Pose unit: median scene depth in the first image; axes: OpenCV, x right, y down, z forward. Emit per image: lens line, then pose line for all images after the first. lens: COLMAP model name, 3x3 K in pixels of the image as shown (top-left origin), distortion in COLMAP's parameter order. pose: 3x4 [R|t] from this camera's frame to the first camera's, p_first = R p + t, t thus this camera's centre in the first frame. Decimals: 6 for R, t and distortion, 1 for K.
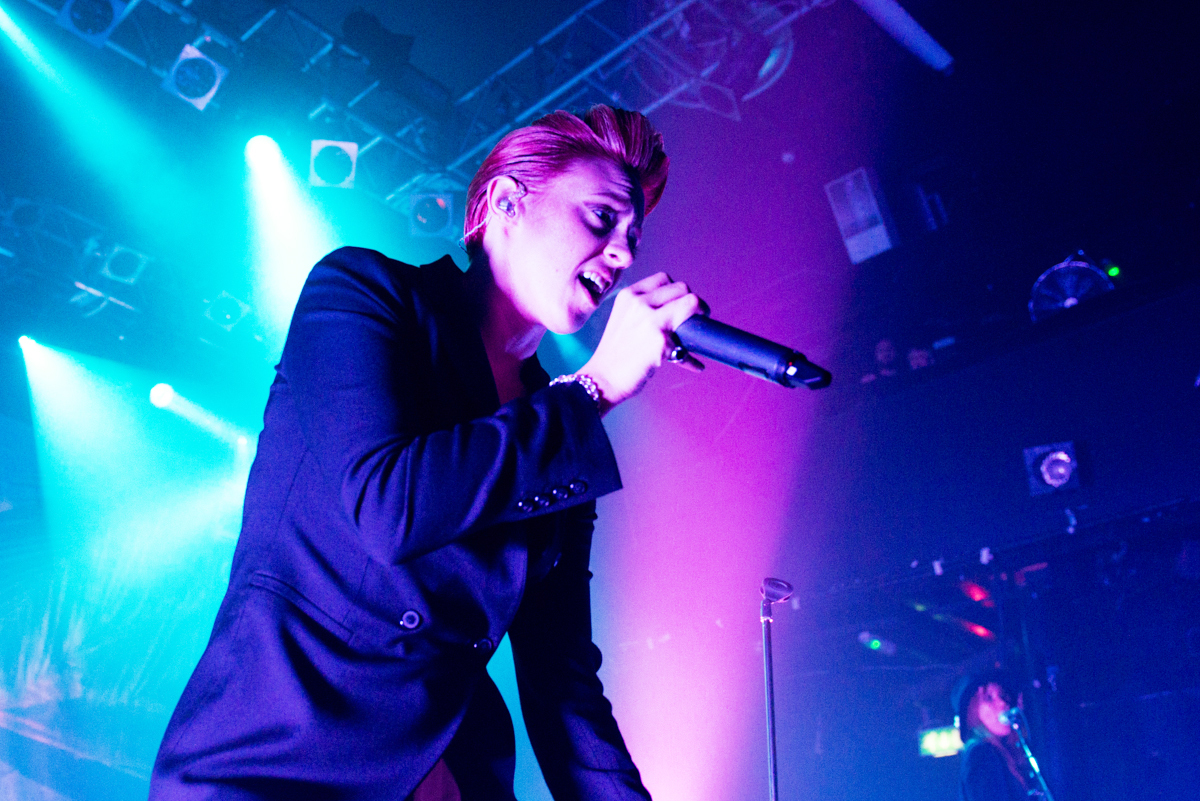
lens RADIAL K [[830.7, 0, 600.0], [0, 830.7, 413.7], [0, 0, 1]] dist [0.044313, 0.001016]
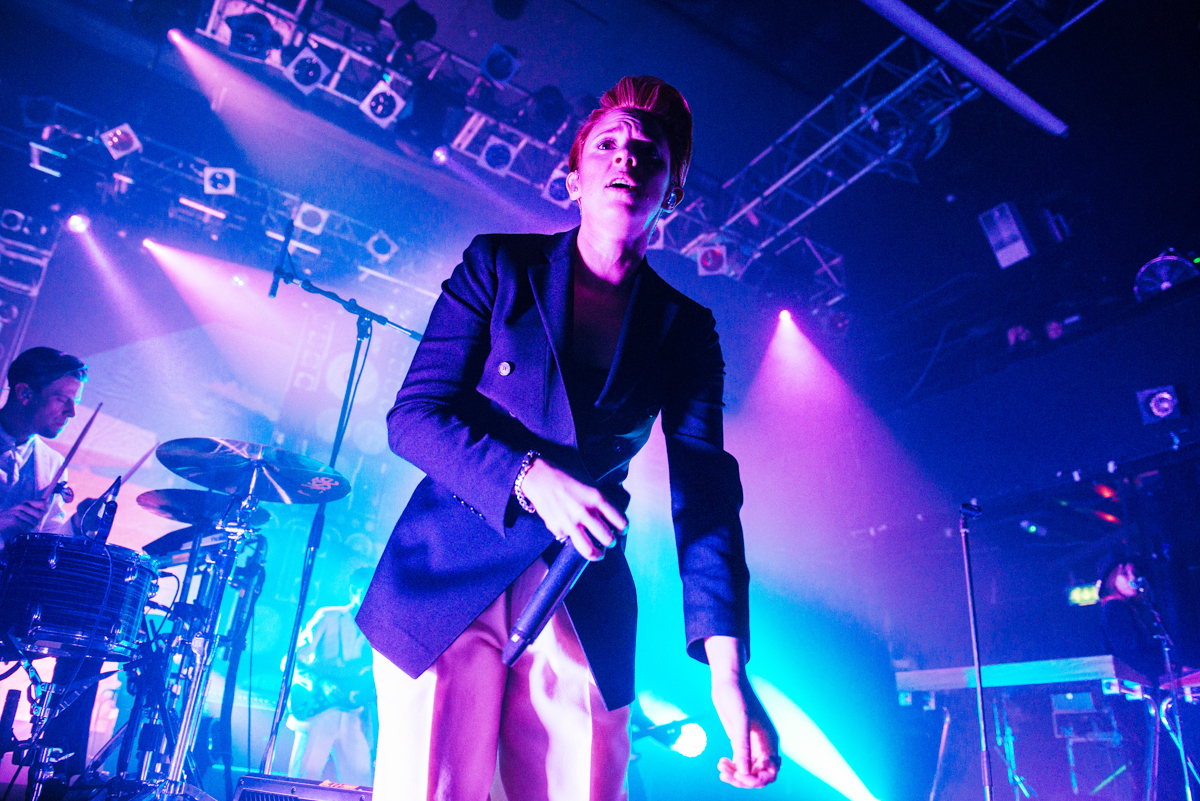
lens RADIAL K [[839.5, 0, 600.0], [0, 839.5, 400.5], [0, 0, 1]] dist [0.002339, 0.004336]
pose [[0.989168, -0.054170, -0.136426, -0.202171], [0.053018, 0.998521, -0.012069, 0.027339], [0.136878, 0.004705, 0.990577, -0.541560]]
